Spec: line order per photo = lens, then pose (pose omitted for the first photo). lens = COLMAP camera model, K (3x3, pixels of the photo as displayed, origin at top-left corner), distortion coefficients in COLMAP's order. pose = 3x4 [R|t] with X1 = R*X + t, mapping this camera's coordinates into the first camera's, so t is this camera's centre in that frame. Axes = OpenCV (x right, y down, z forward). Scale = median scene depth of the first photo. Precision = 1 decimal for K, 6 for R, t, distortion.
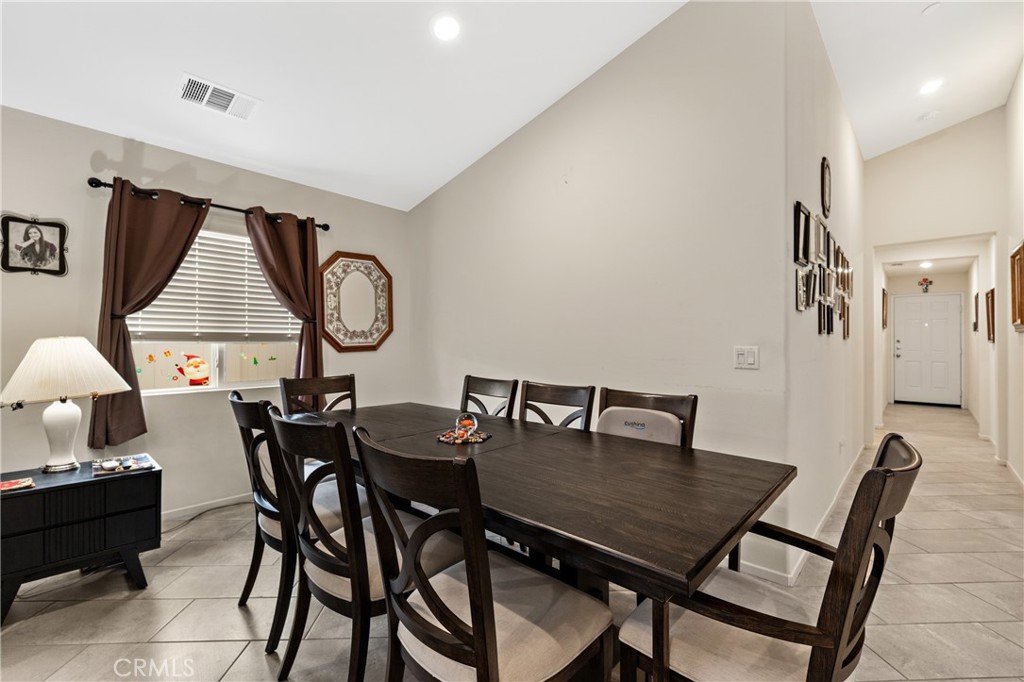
lens RADIAL K [[450.4, 0, 512.0], [0, 450.4, 341.0], [0, 0, 1]] dist [-0.000671, -0.000946]
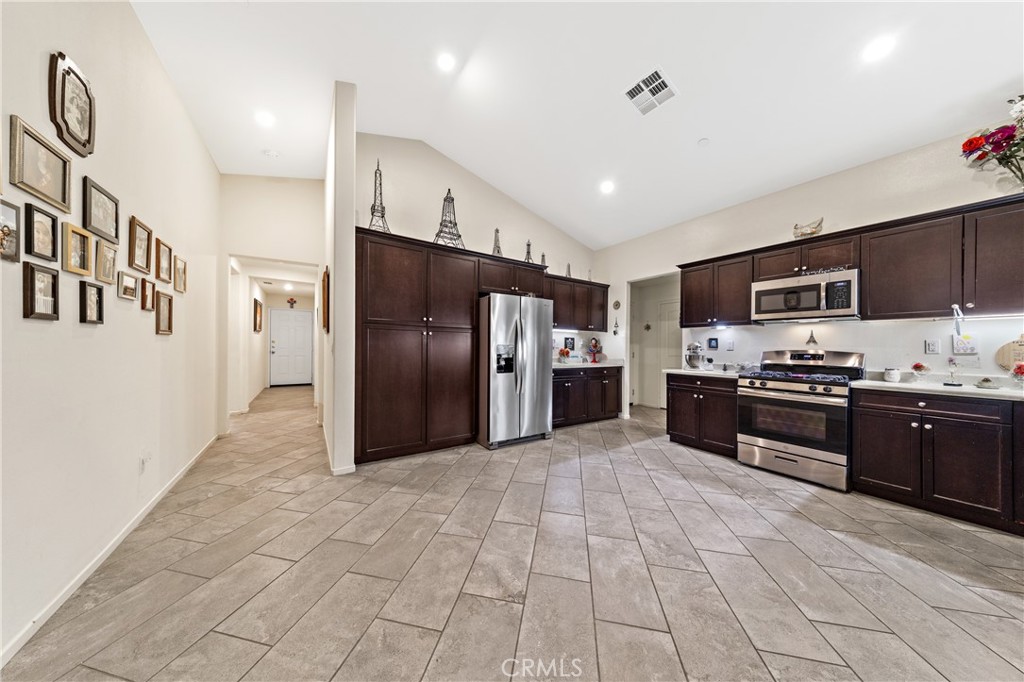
lens RADIAL K [[301.2, 0, 505.6], [0, 301.2, 344.8], [0, 0, 1]] dist [0.013348, -0.000044]
pose [[0.249561, 0.003312, 0.968353, 0.361544], [-0.009876, 0.999951, -0.000875, 0.009421], [-0.968309, -0.009345, 0.249581, 0.220095]]
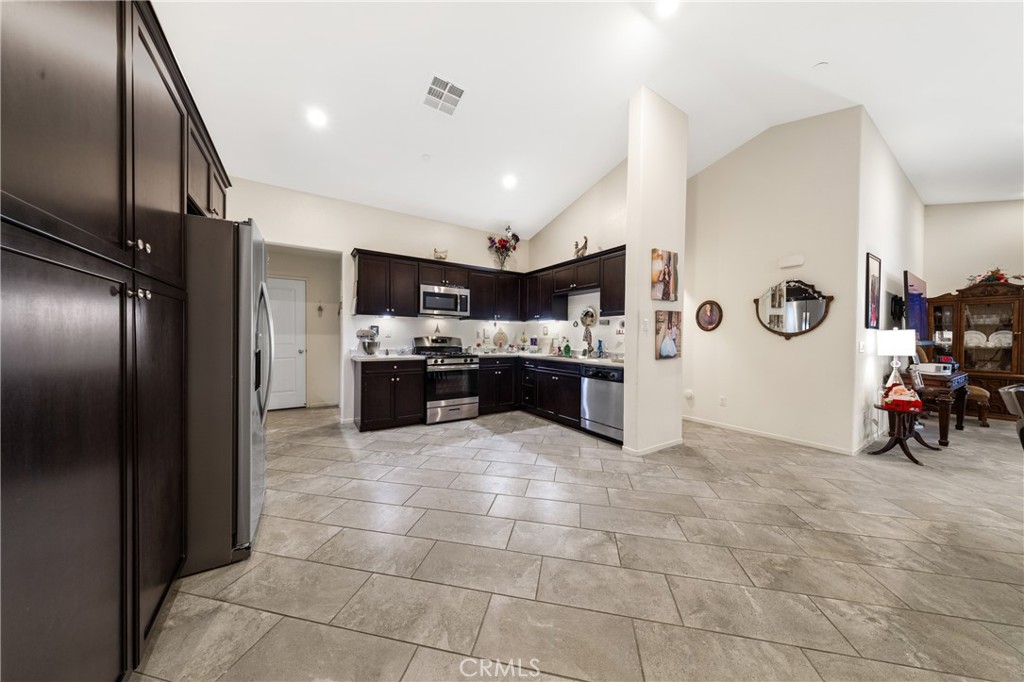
lens RADIAL K [[324.9, 0, 512.0], [0, 324.9, 341.0], [0, 0, 1]] dist [0.011007, -0.000027]
pose [[-0.968147, -0.018678, 0.249684, 0.790577], [-0.015631, 0.999777, 0.014182, 0.010447], [-0.249893, 0.009827, -0.968223, 0.882437]]
